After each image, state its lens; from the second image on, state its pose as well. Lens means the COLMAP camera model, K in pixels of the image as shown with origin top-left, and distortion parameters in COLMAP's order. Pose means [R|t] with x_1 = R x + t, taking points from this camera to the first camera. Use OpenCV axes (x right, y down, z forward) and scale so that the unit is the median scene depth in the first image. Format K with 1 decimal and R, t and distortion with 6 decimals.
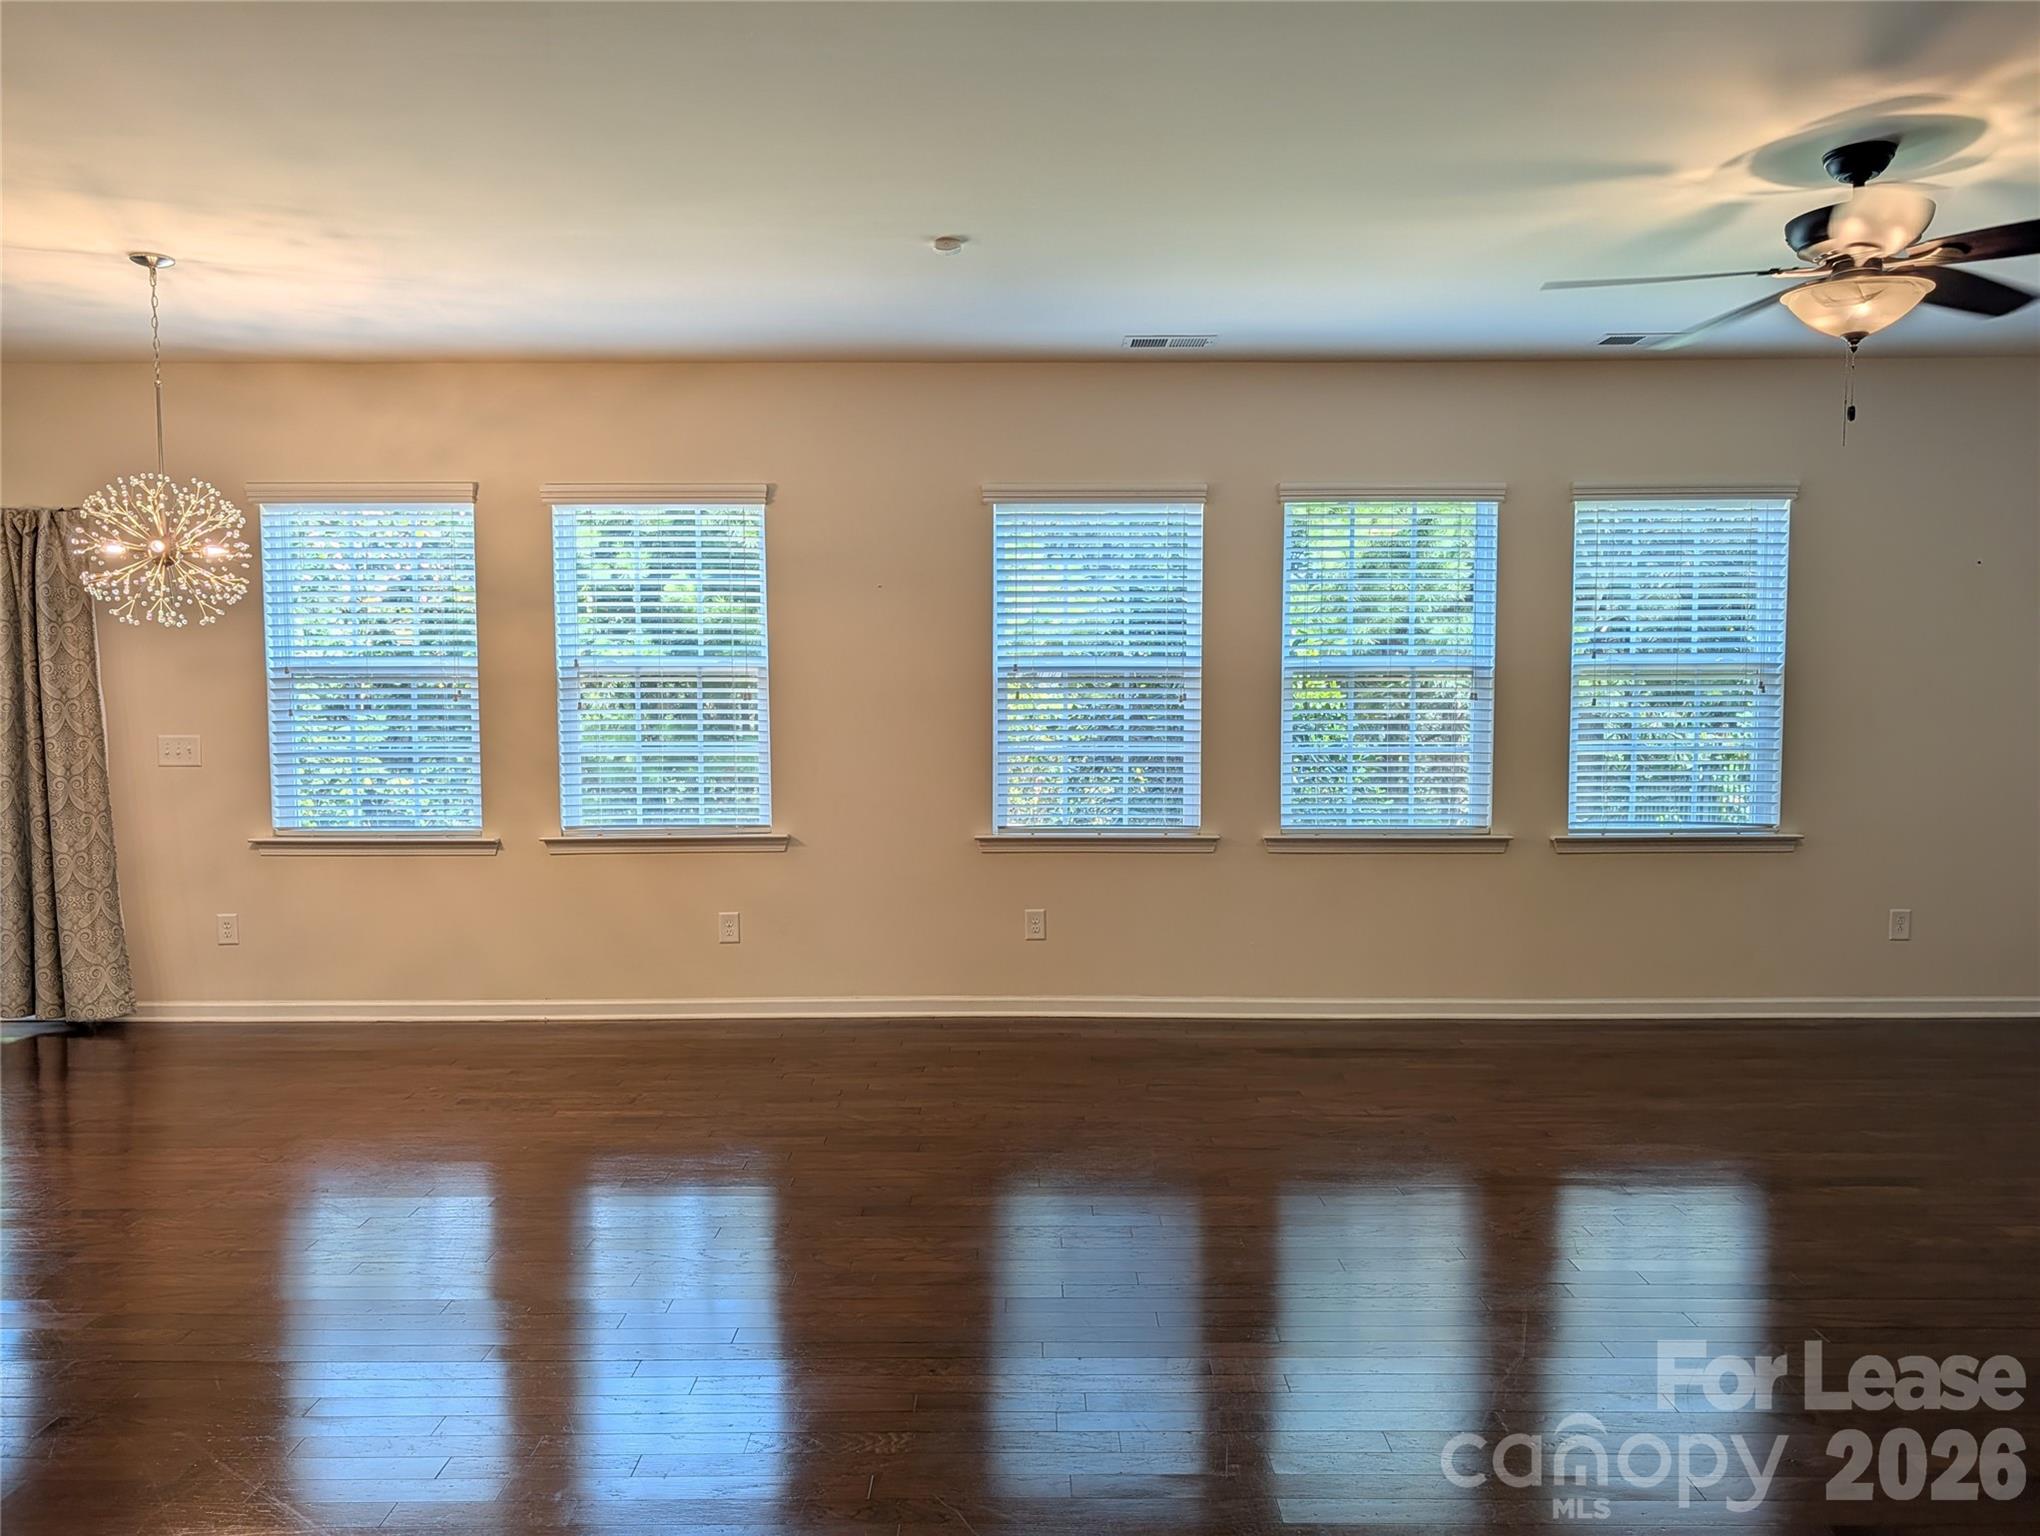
lens RADIAL K [[1457.6, 0, 1020.0], [0, 1457.6, 768.0], [0, 0, 1]] dist [0.035393, -0.002003]
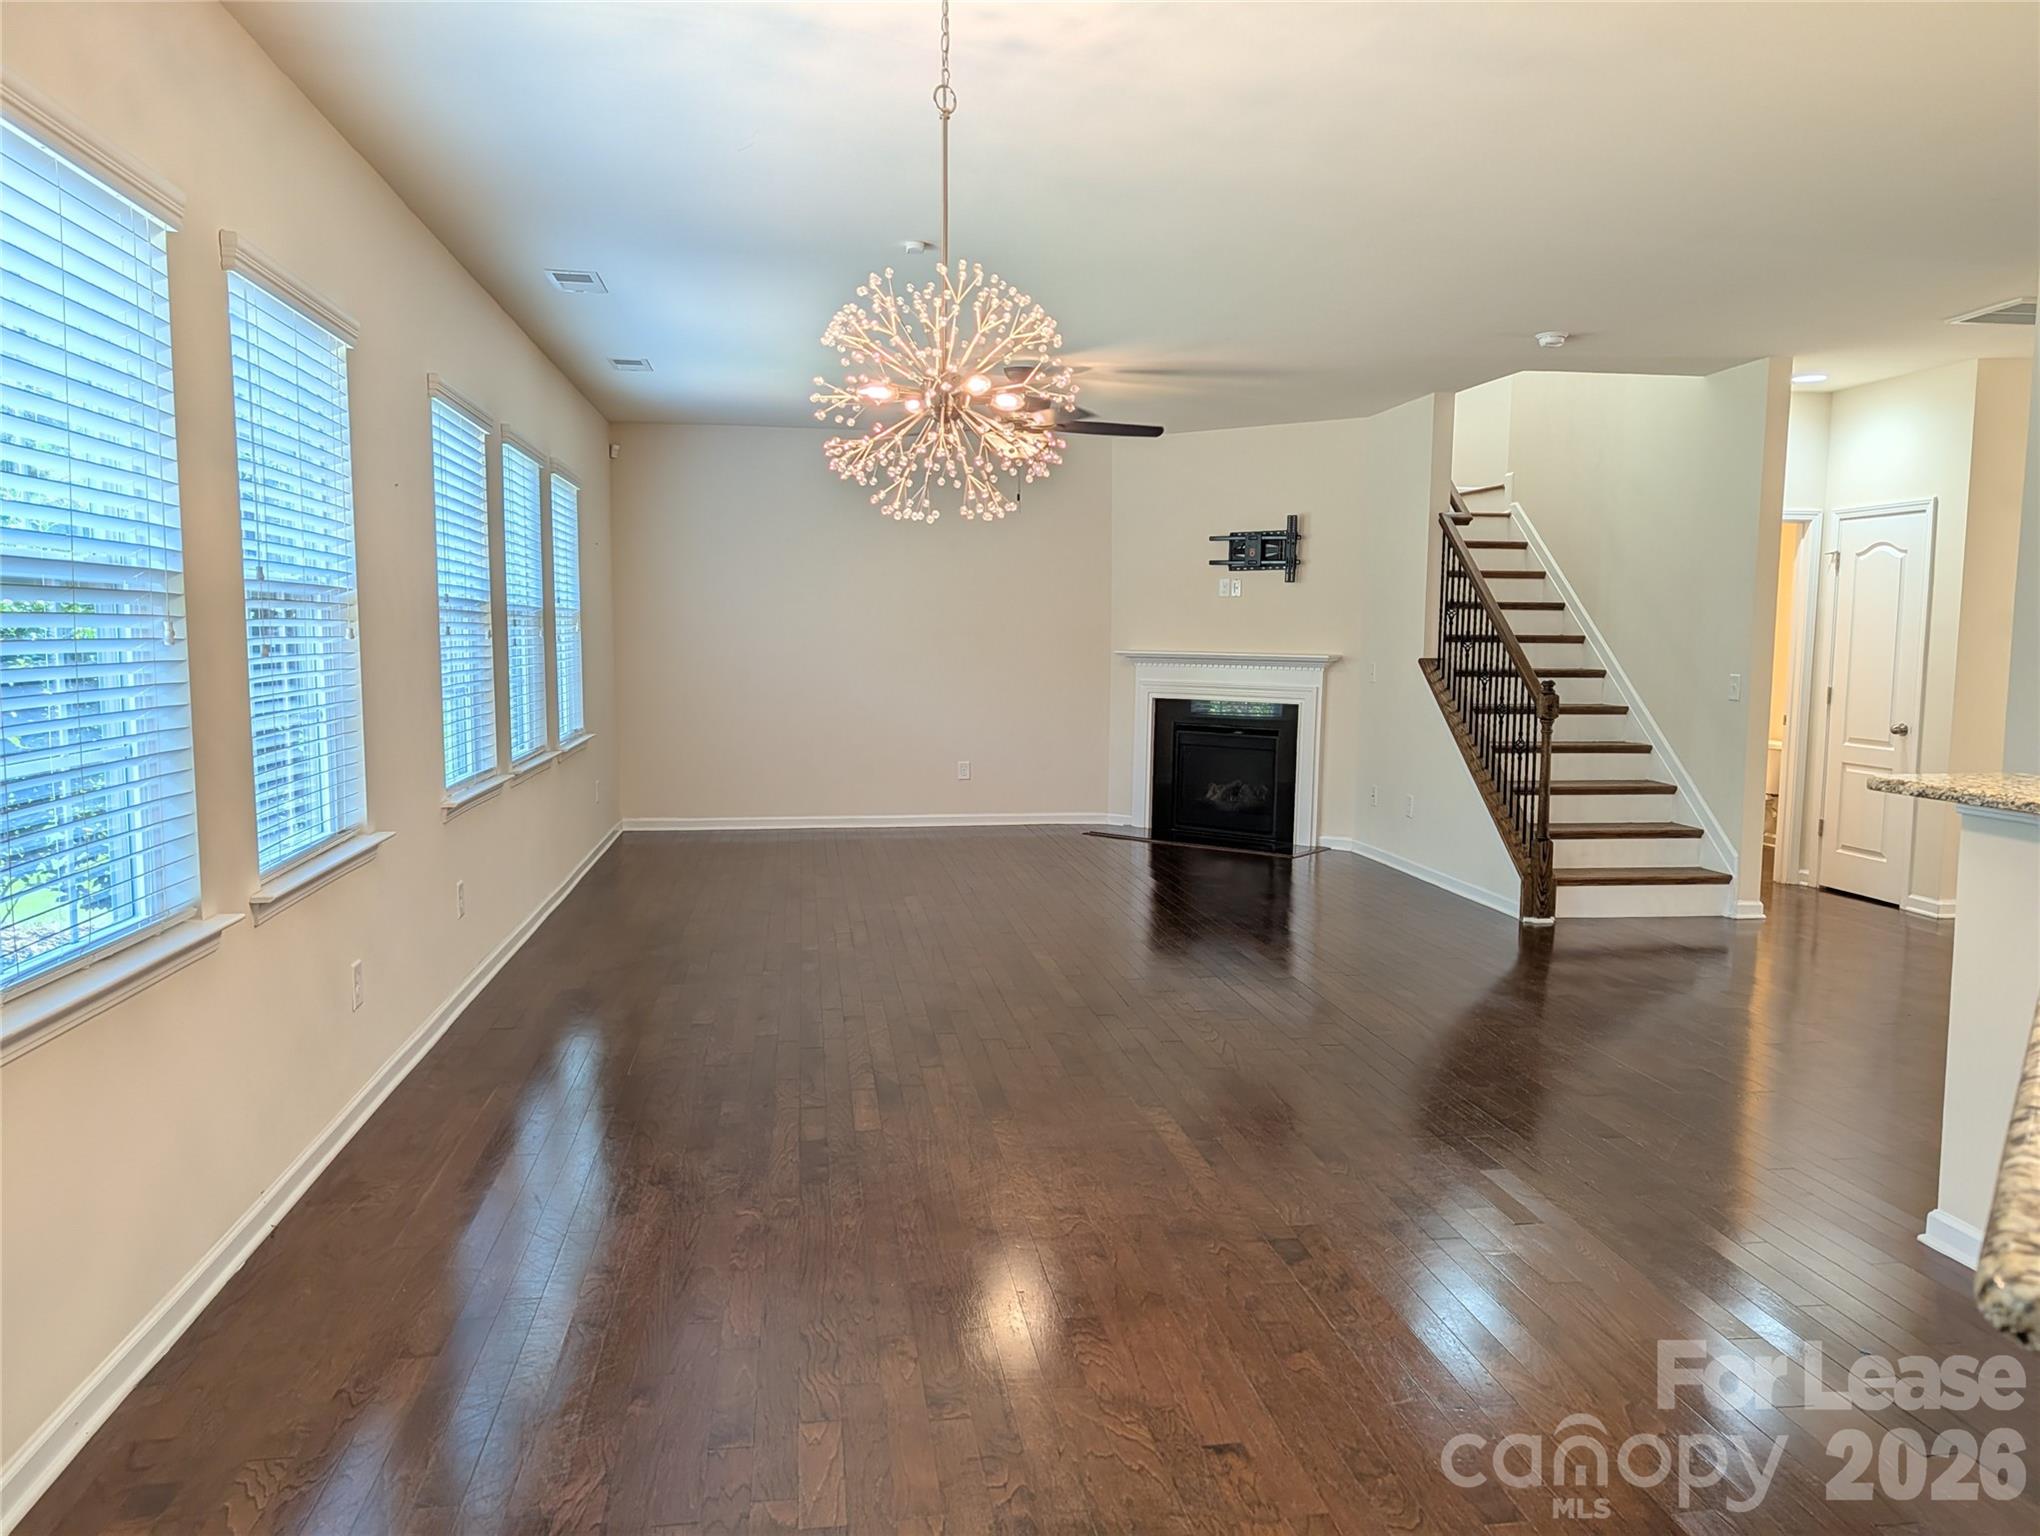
lens RADIAL K [[1434.4, 0, 1020.0], [0, 1434.4, 768.0], [0, 0, 1]] dist [-0.007241, -0.002051]
pose [[-0.144670, -0.092643, 0.985133, -0.758696], [0.048881, 0.993723, 0.100629, -0.033958], [-0.988272, 0.062712, -0.139233, 0.685418]]
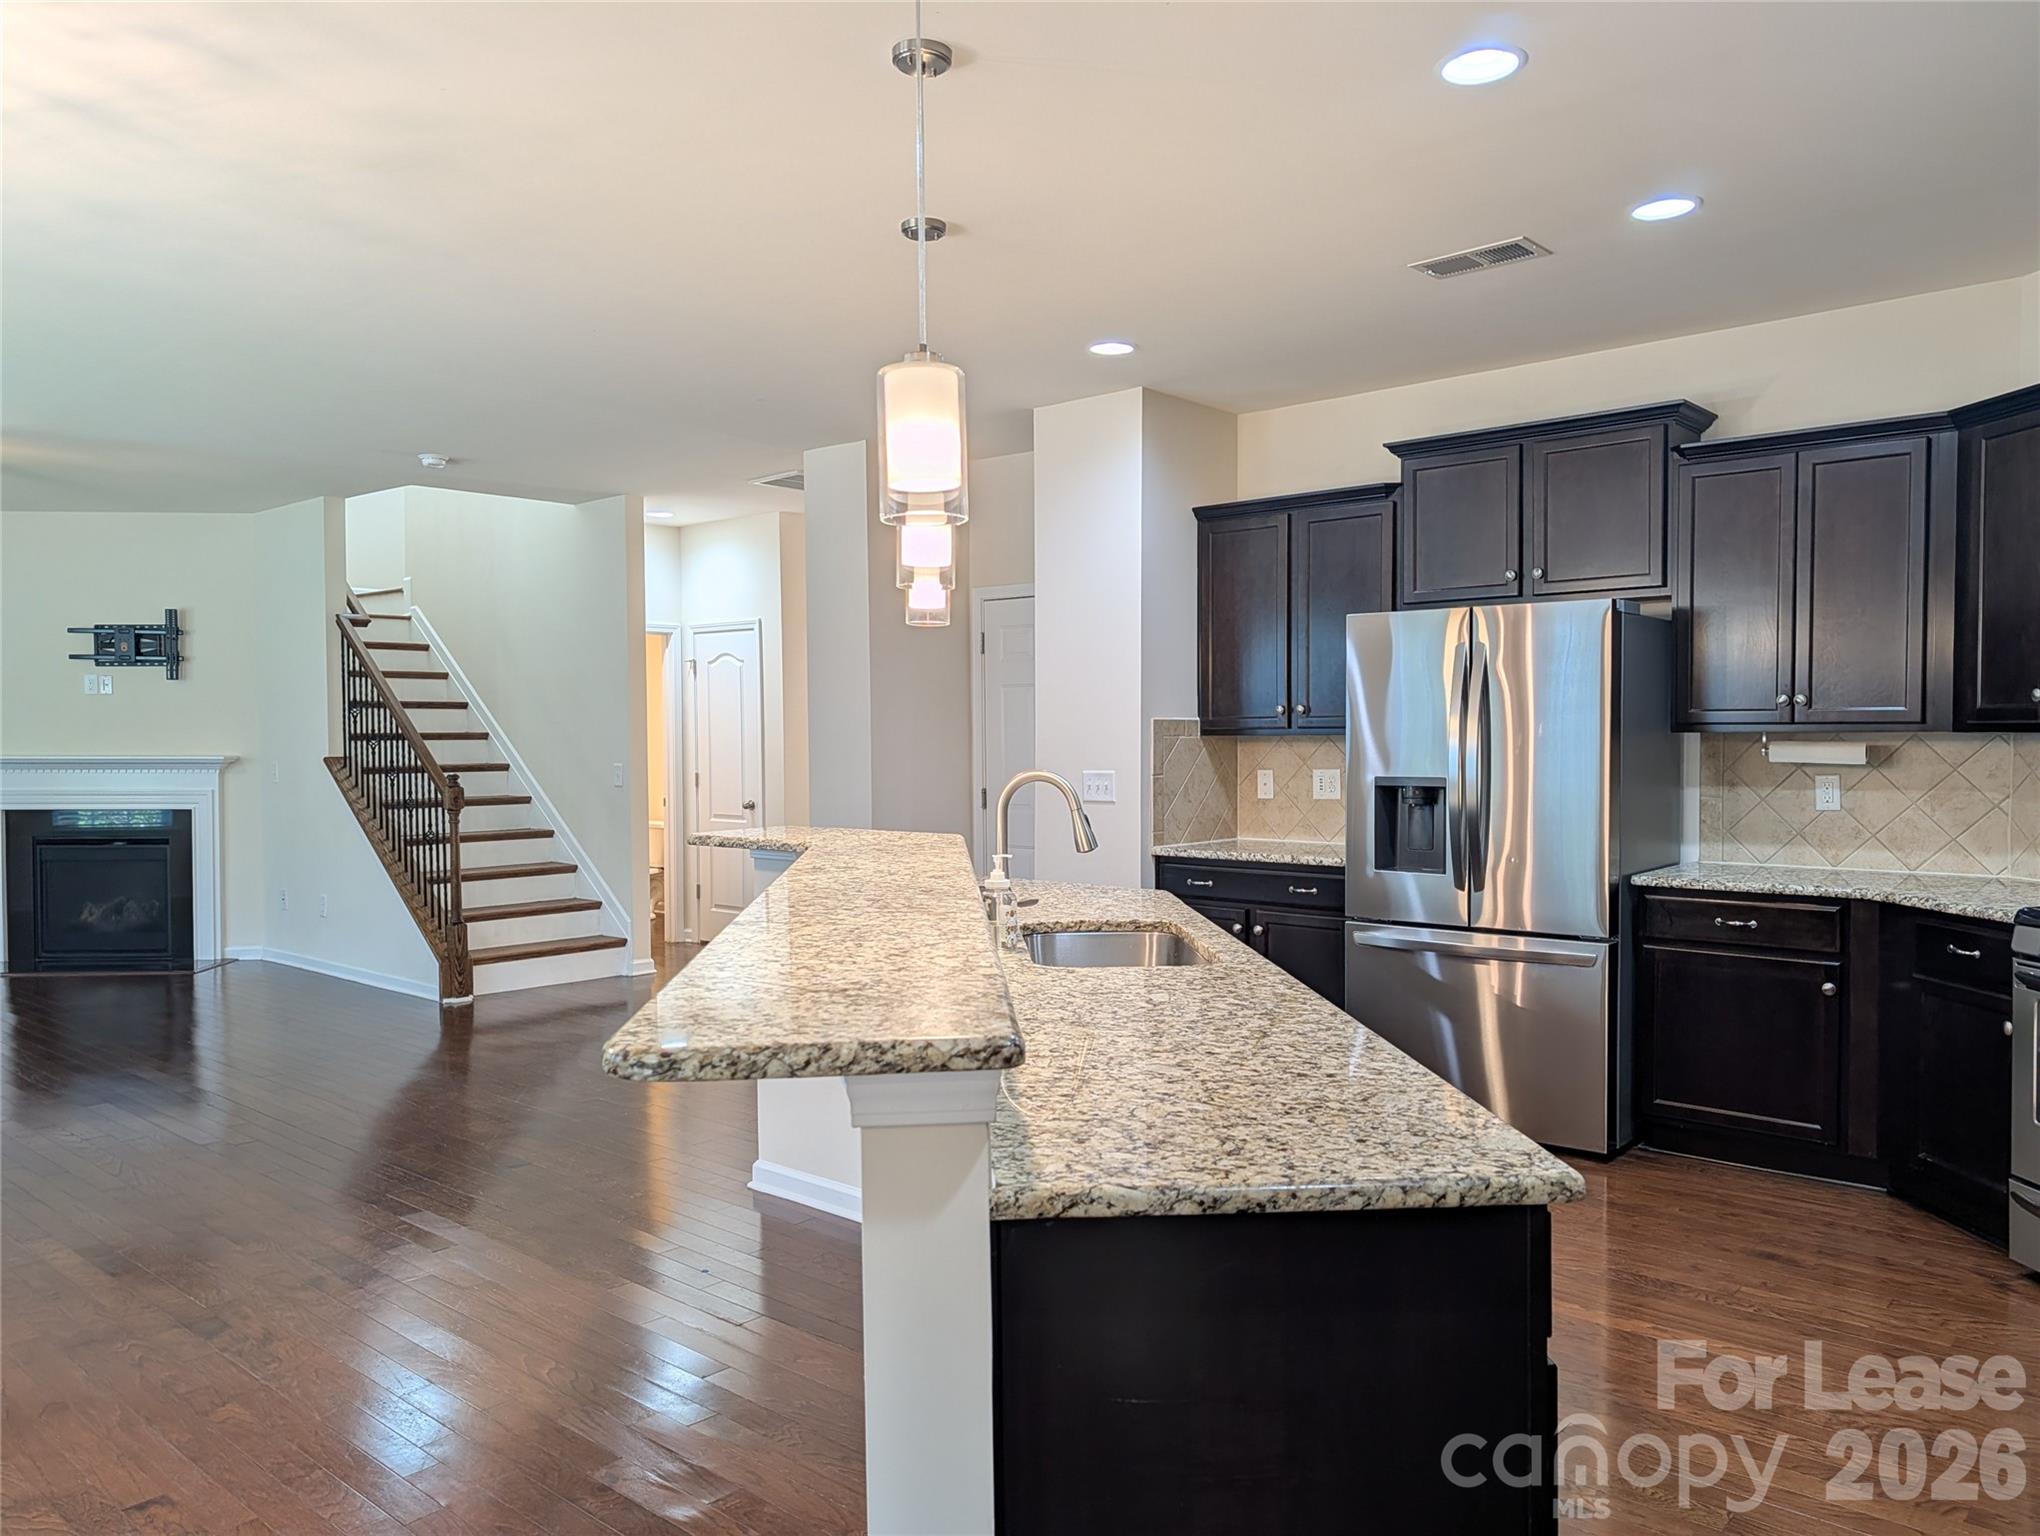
lens RADIAL K [[1426.6, 0, 1020.7], [0, 1426.6, 798.8], [0, 0, 1]] dist [-0.010156, 0.006310]
pose [[-0.760811, -0.025709, 0.648464, -0.839327], [0.042600, 0.995081, 0.089432, -0.035234], [-0.647574, 0.095666, -0.755974, 0.710888]]
